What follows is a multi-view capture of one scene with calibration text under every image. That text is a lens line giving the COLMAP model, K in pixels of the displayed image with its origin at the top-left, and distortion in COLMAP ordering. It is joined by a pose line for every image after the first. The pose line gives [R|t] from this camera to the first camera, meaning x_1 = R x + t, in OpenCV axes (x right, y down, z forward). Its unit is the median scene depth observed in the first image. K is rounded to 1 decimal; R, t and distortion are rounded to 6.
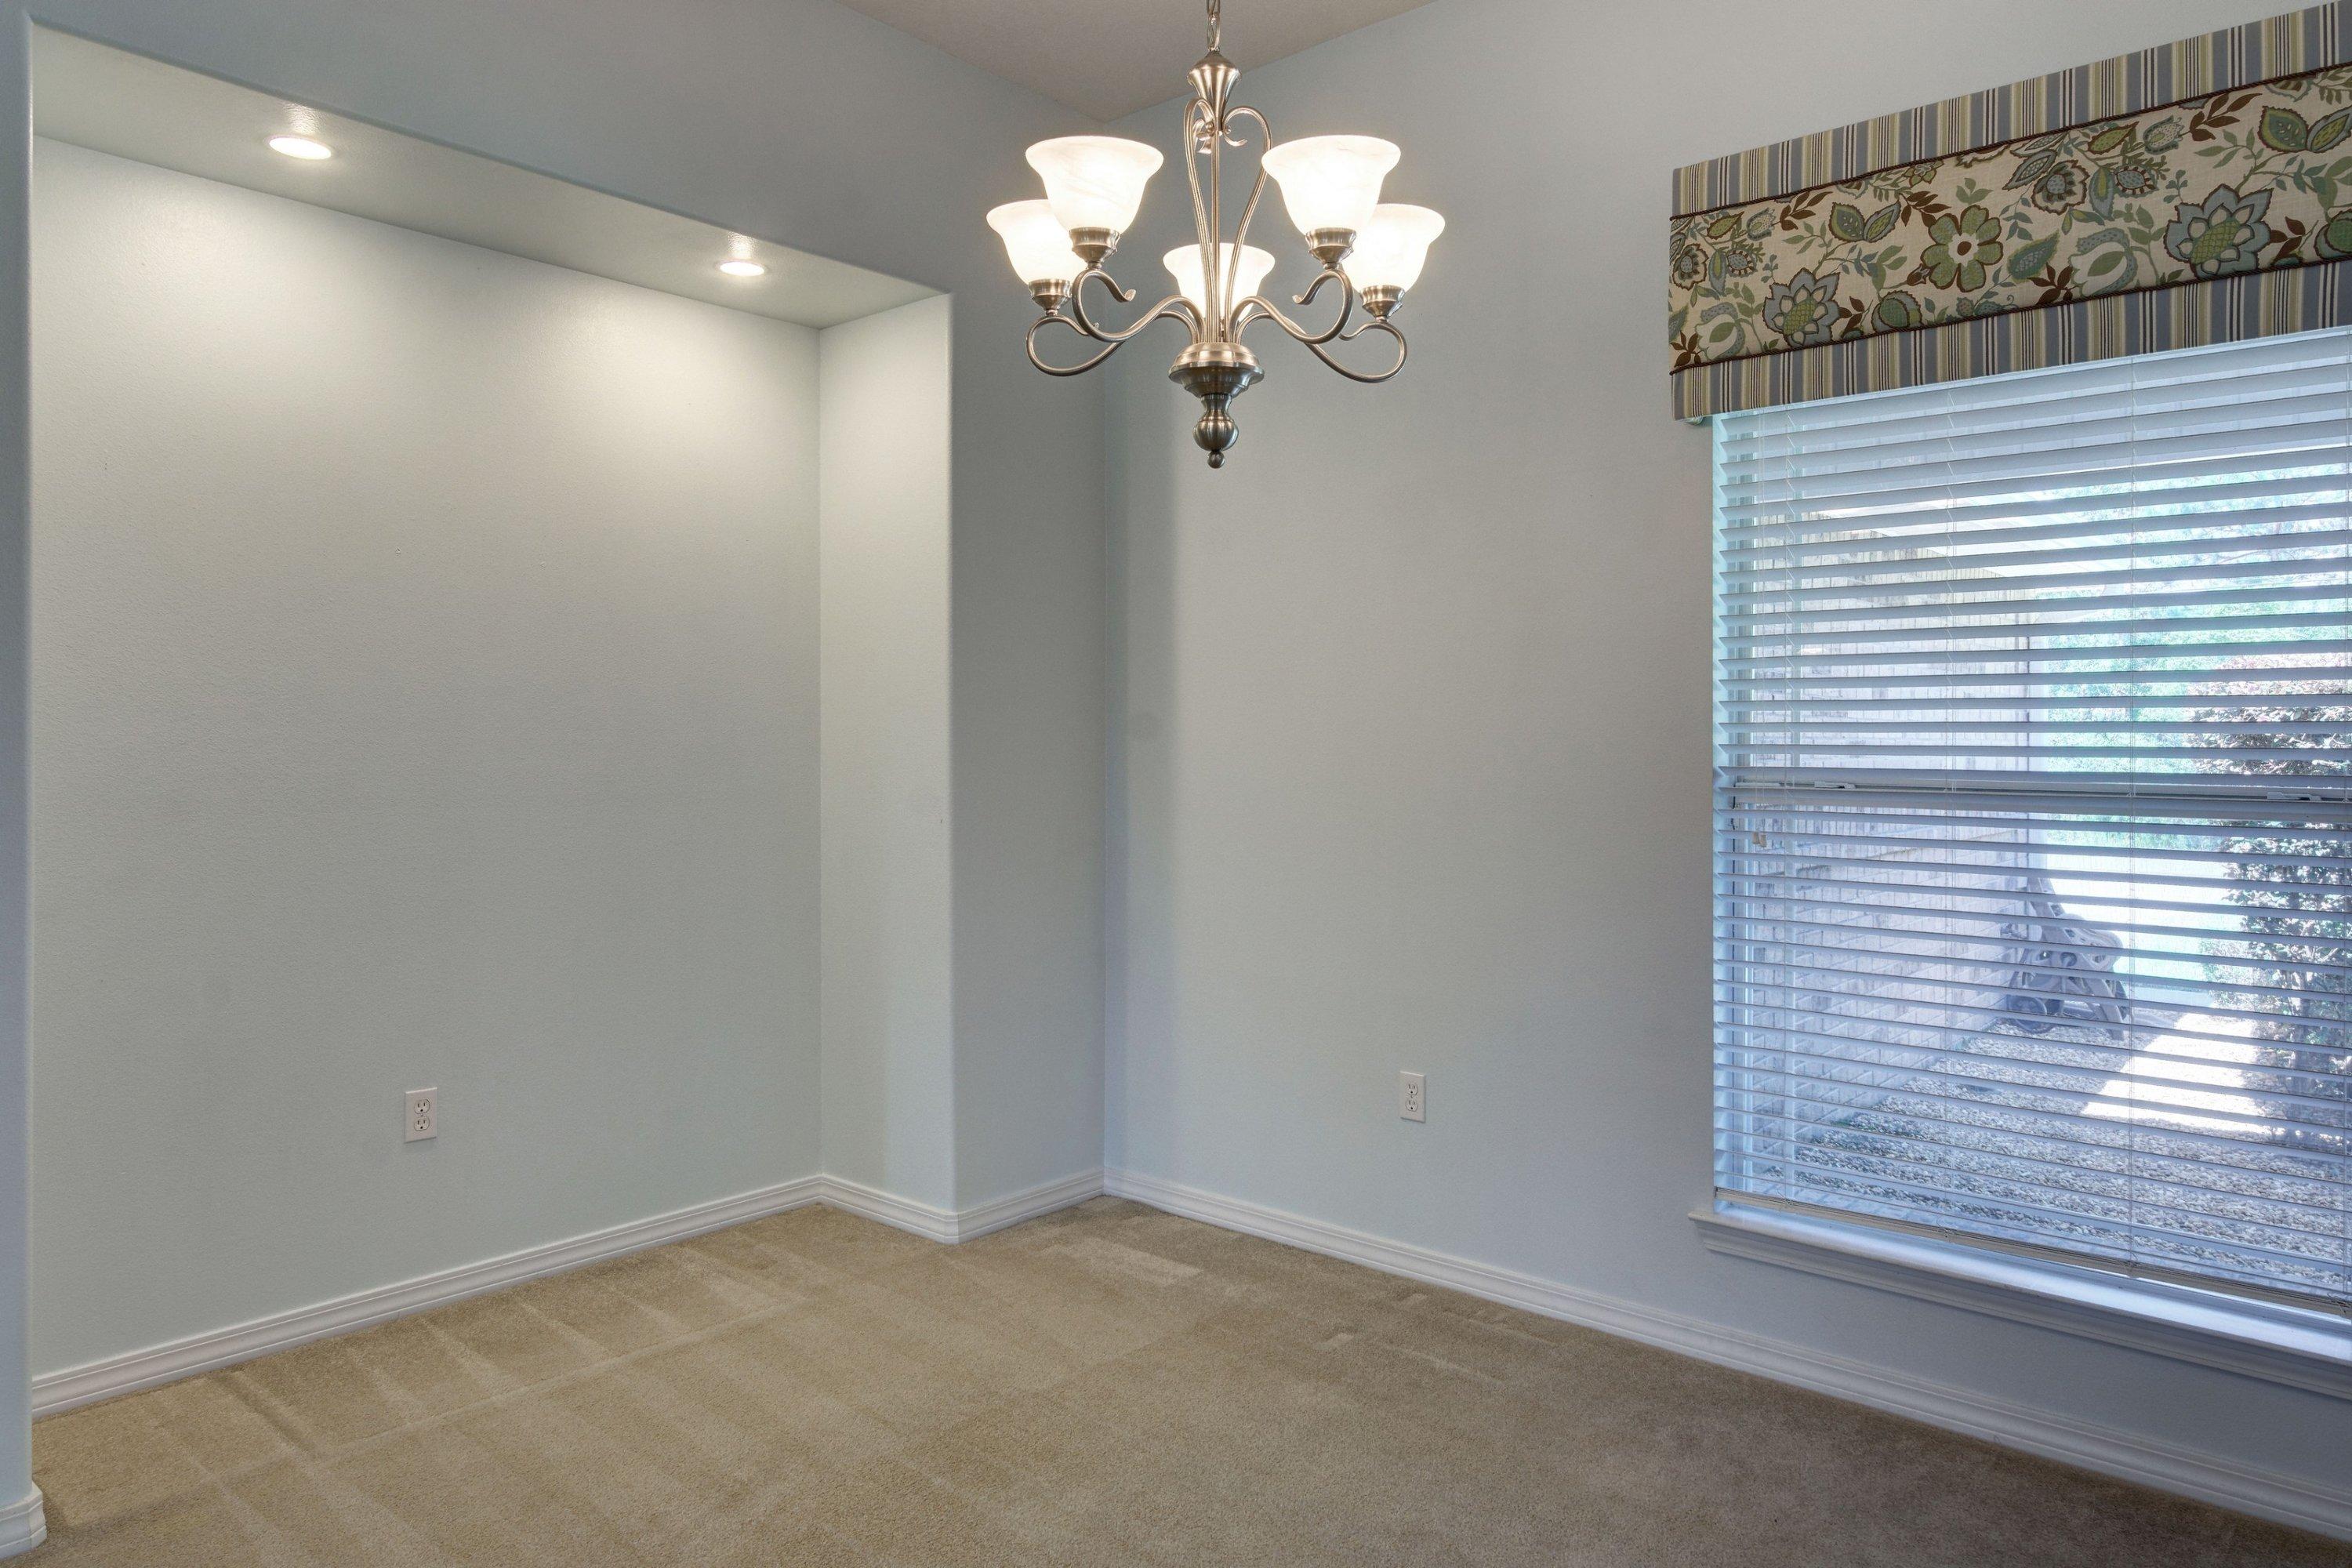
lens RADIAL K [[1494.2, 0, 1207.2], [0, 1494.2, 742.8], [0, 0, 1]] dist [-0.001751, 0.001079]
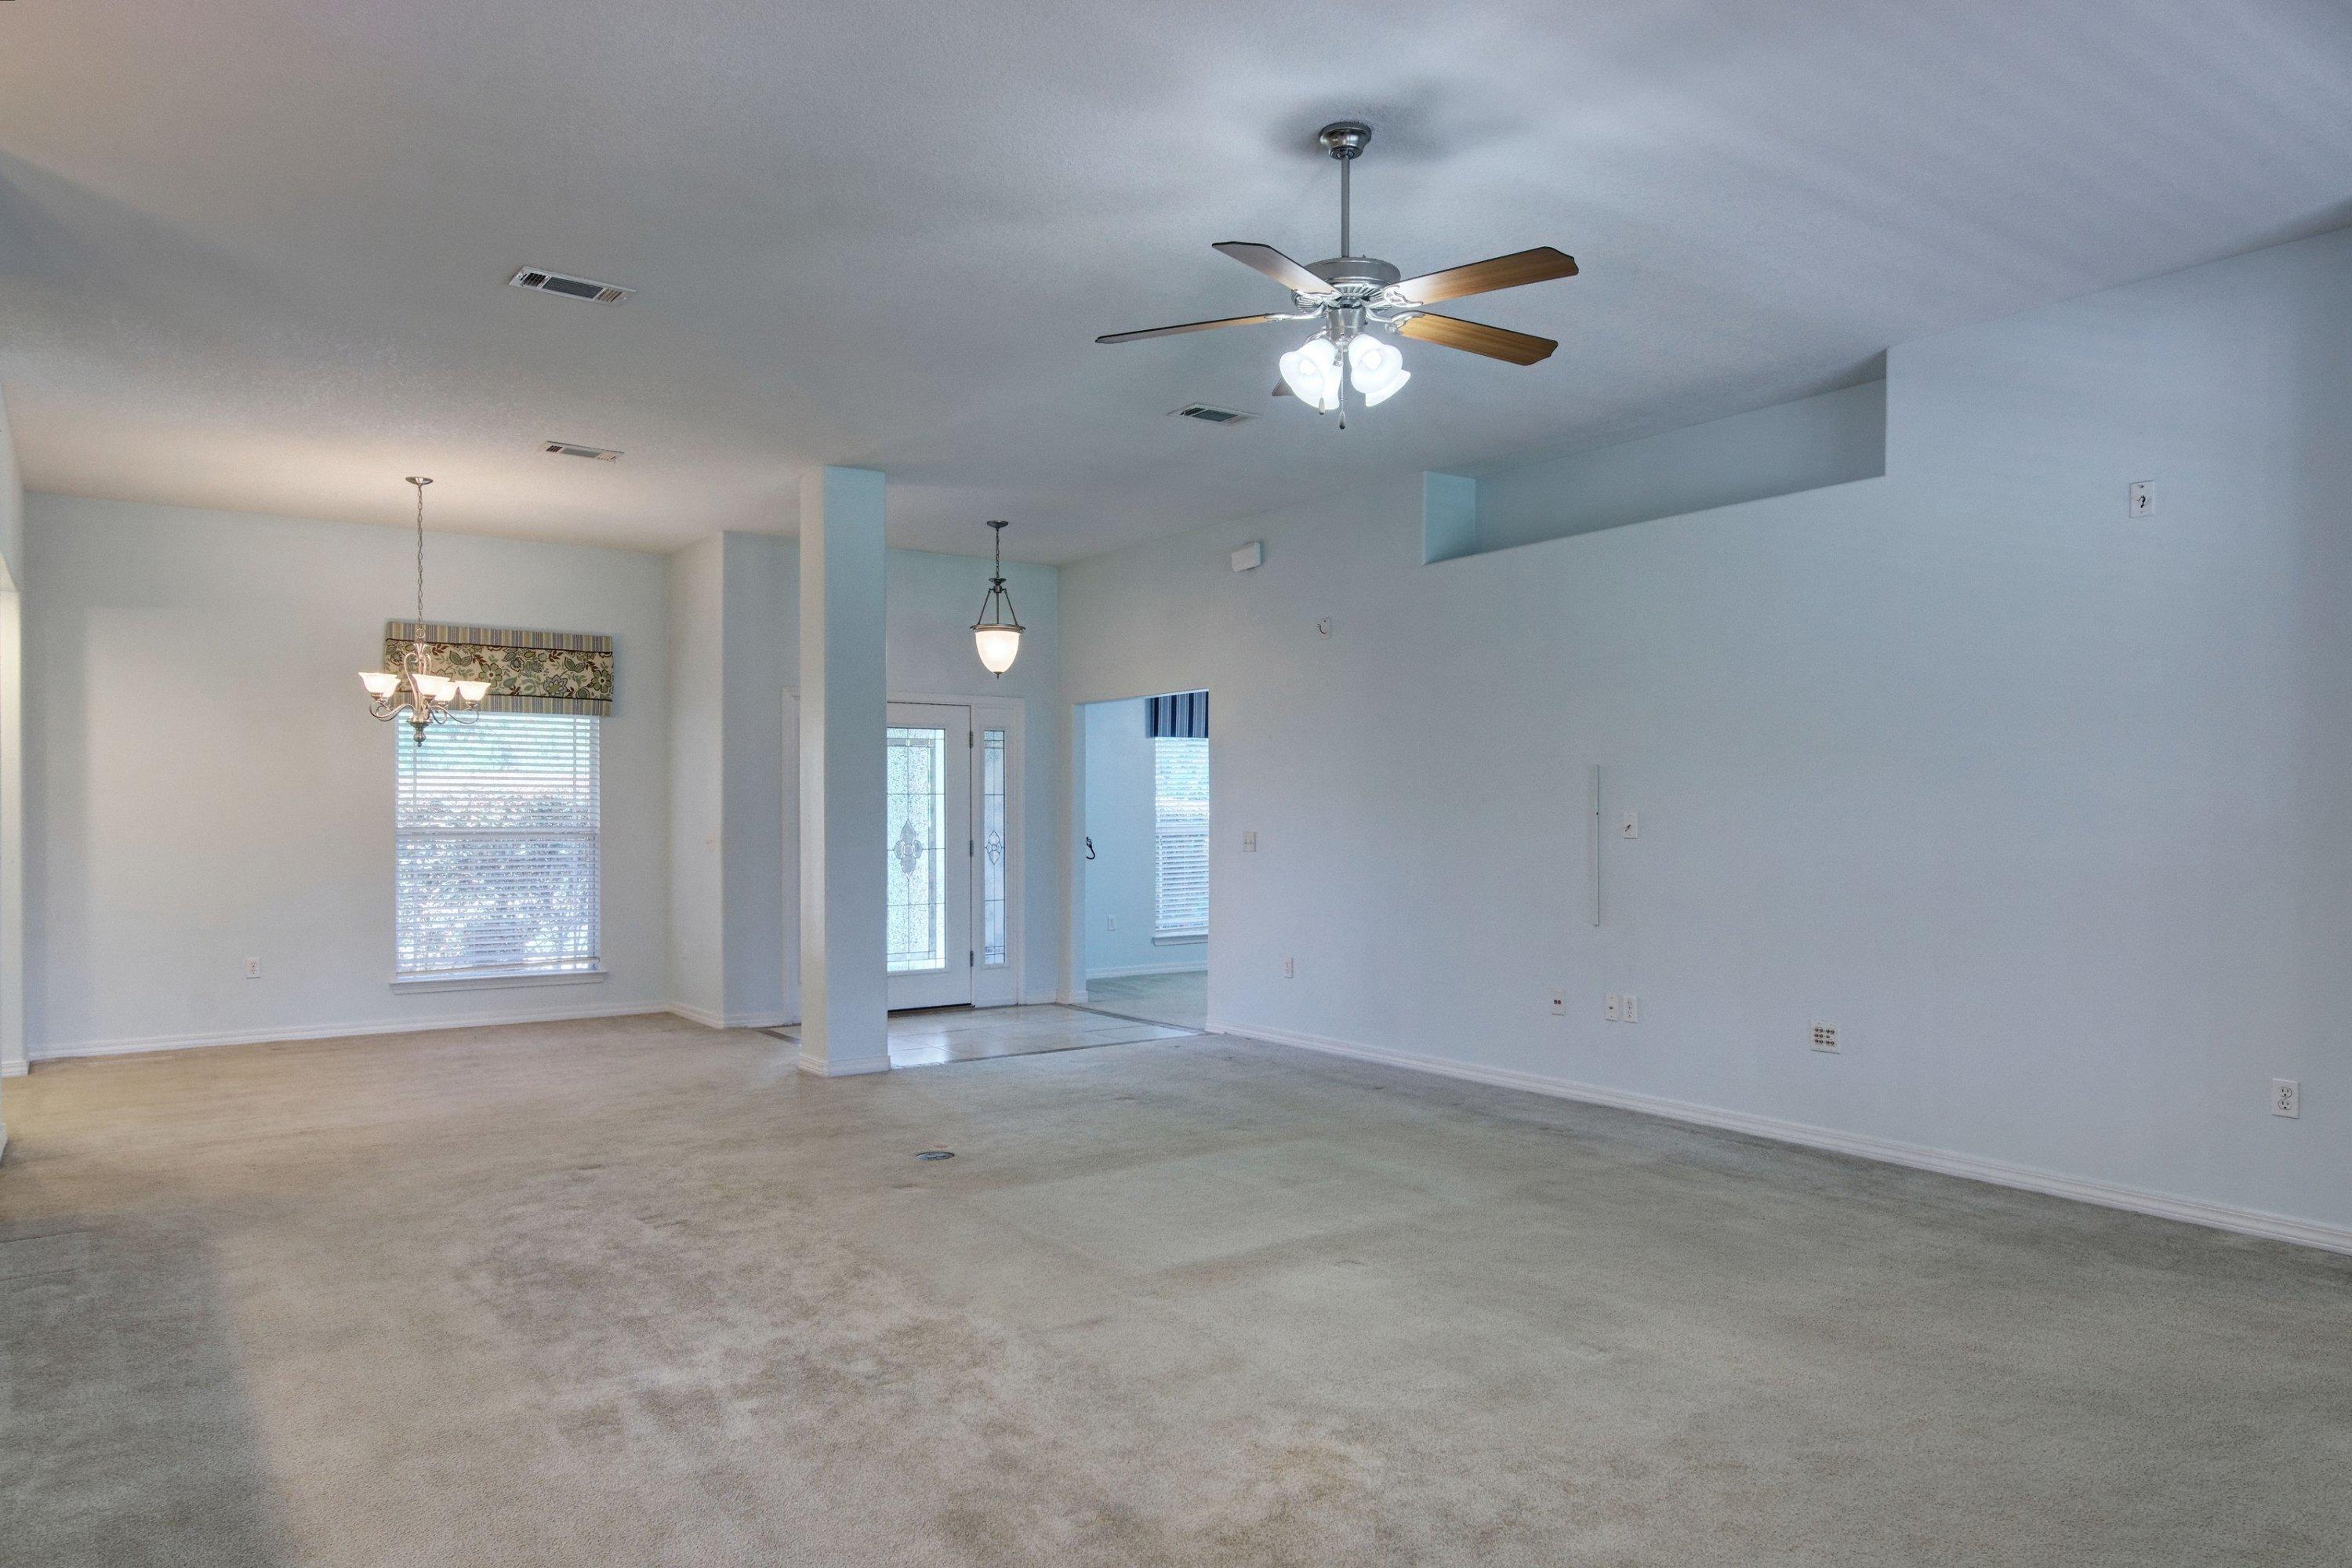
lens RADIAL K [[1495.6, 0, 1171.5], [0, 1495.6, 772.6], [0, 0, 1]] dist [0.004849, 0.001494]
pose [[0.242115, 0.024996, 0.969926, -2.339974], [0.002400, 0.999650, -0.026361, -0.009990], [-0.970245, 0.008710, 0.241970, -1.292756]]
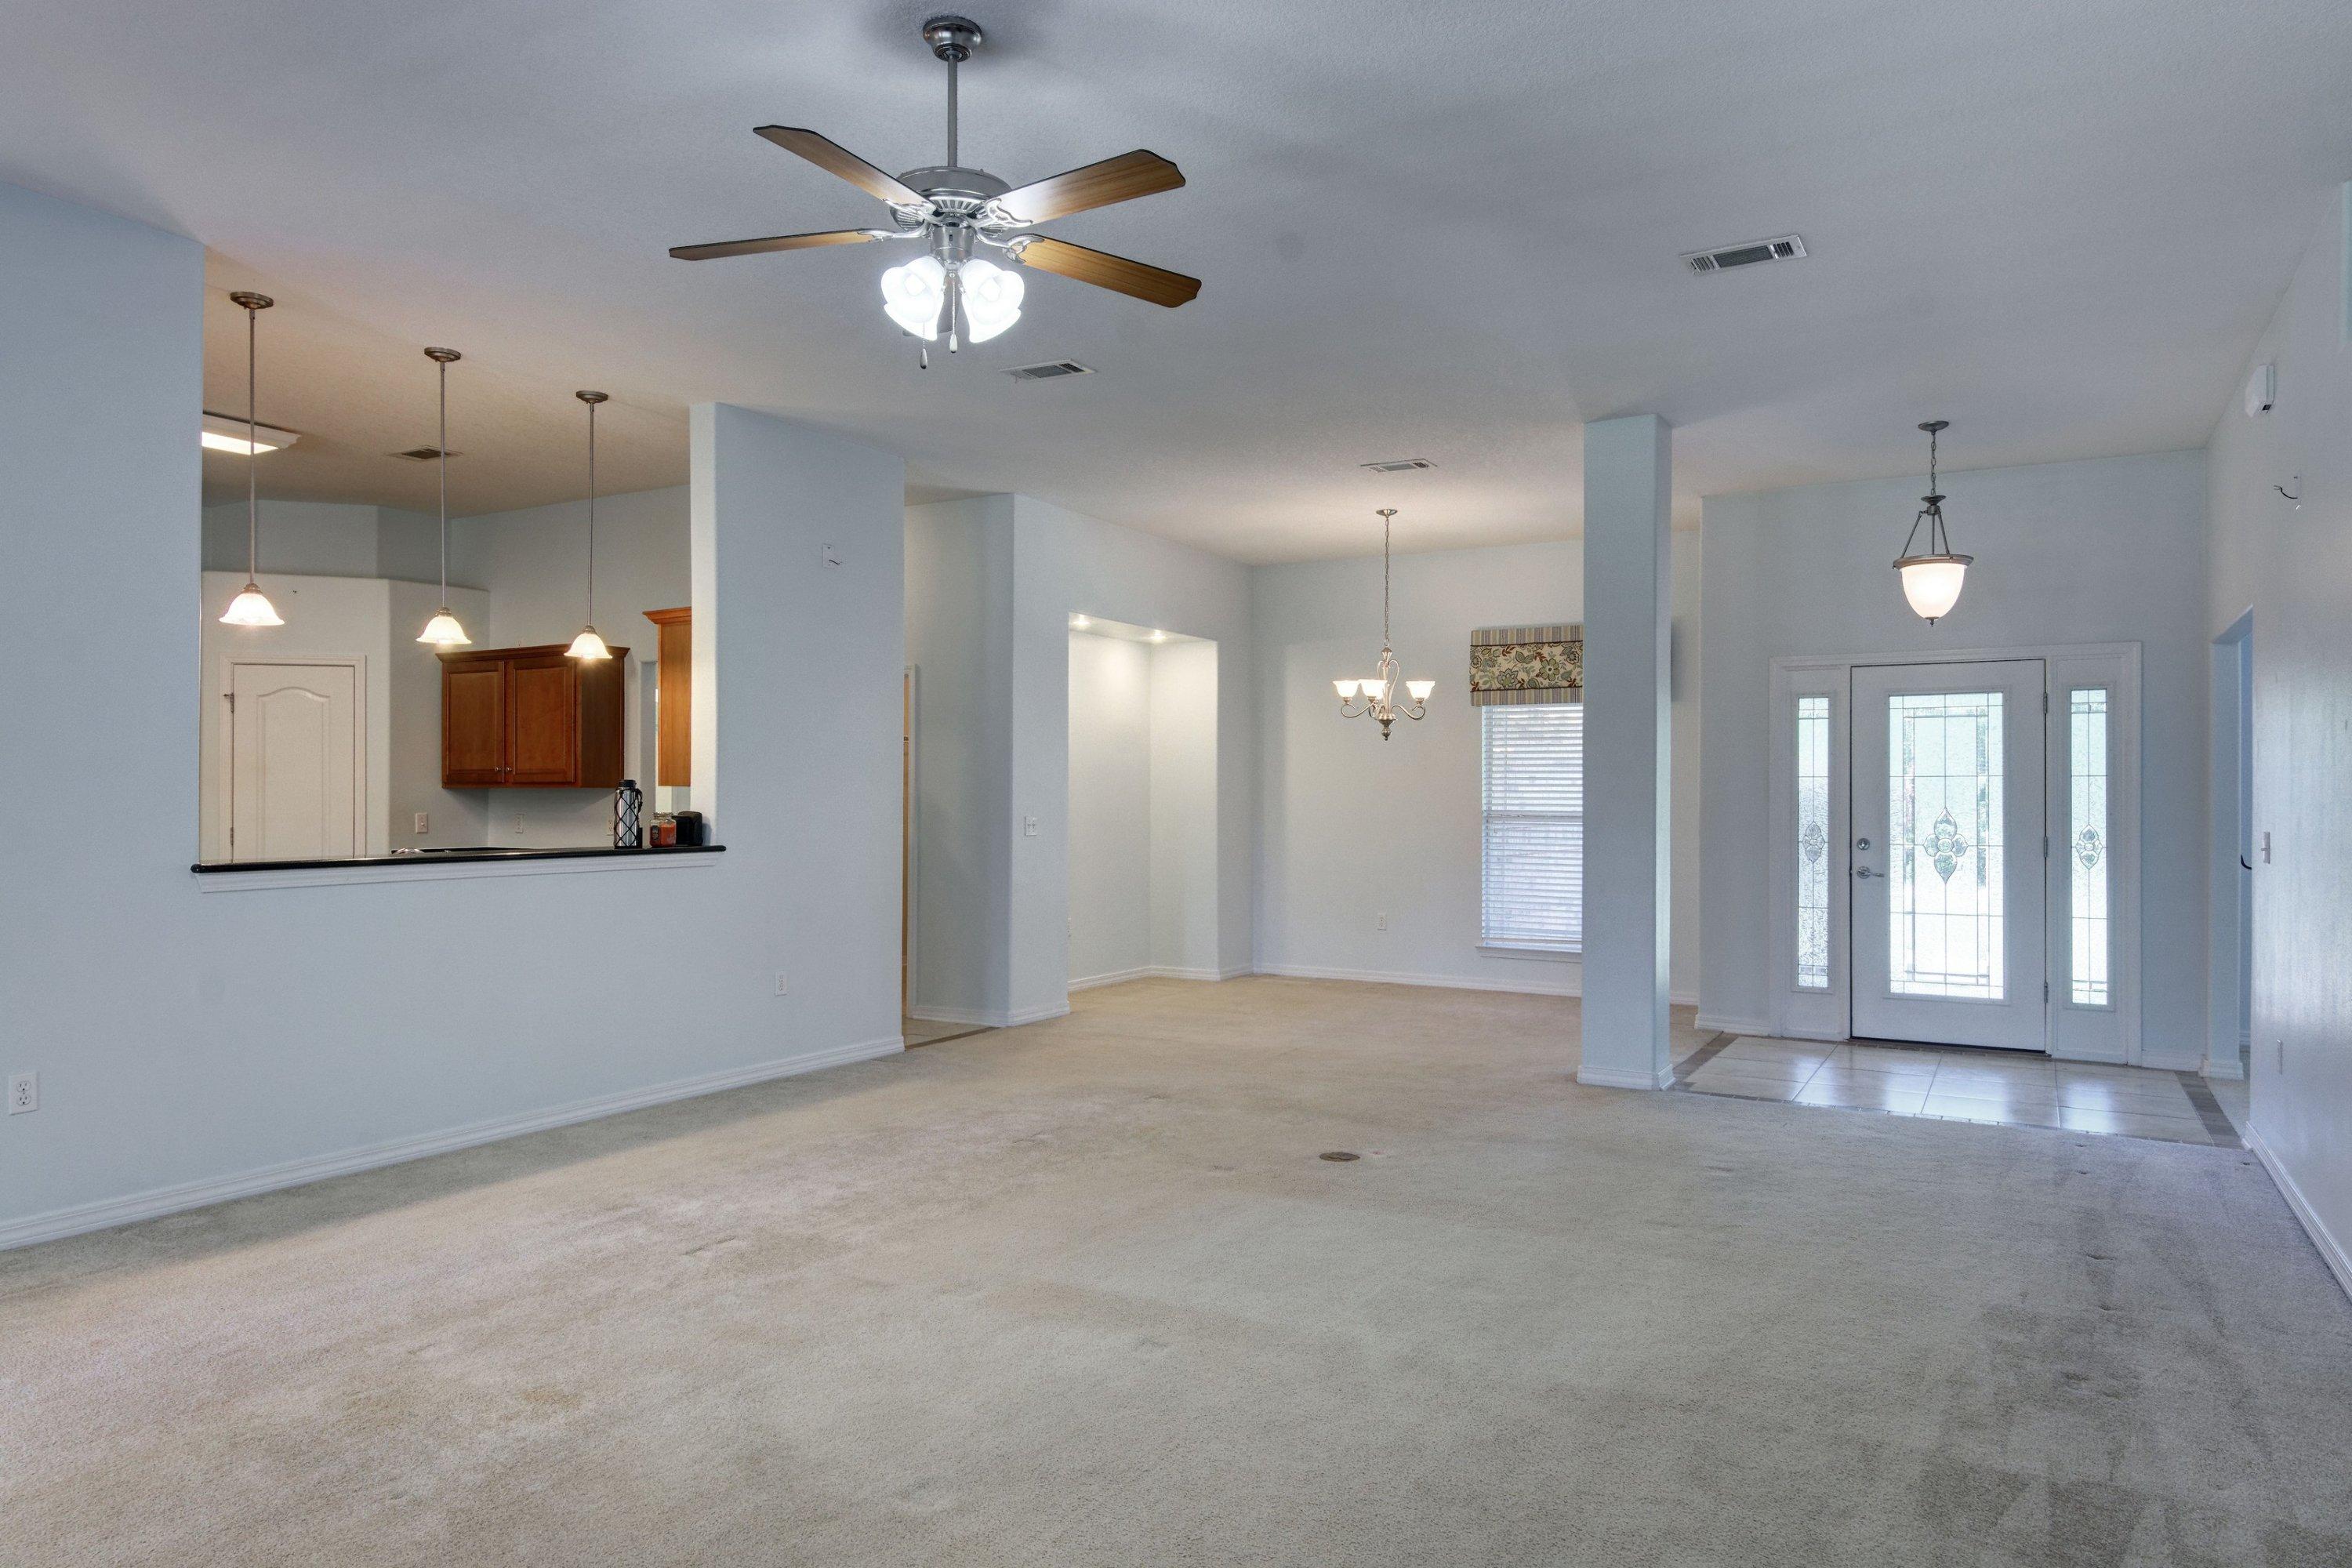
lens RADIAL K [[1478.8, 0, 1176.0], [0, 1478.8, 784.0], [0, 0, 1]] dist [0.004872, 0.000468]
pose [[0.984085, 0.003095, 0.177670, -1.007084], [-0.001462, 0.999956, -0.009320, -0.010739], [-0.177691, 0.008911, 0.984046, -2.327491]]
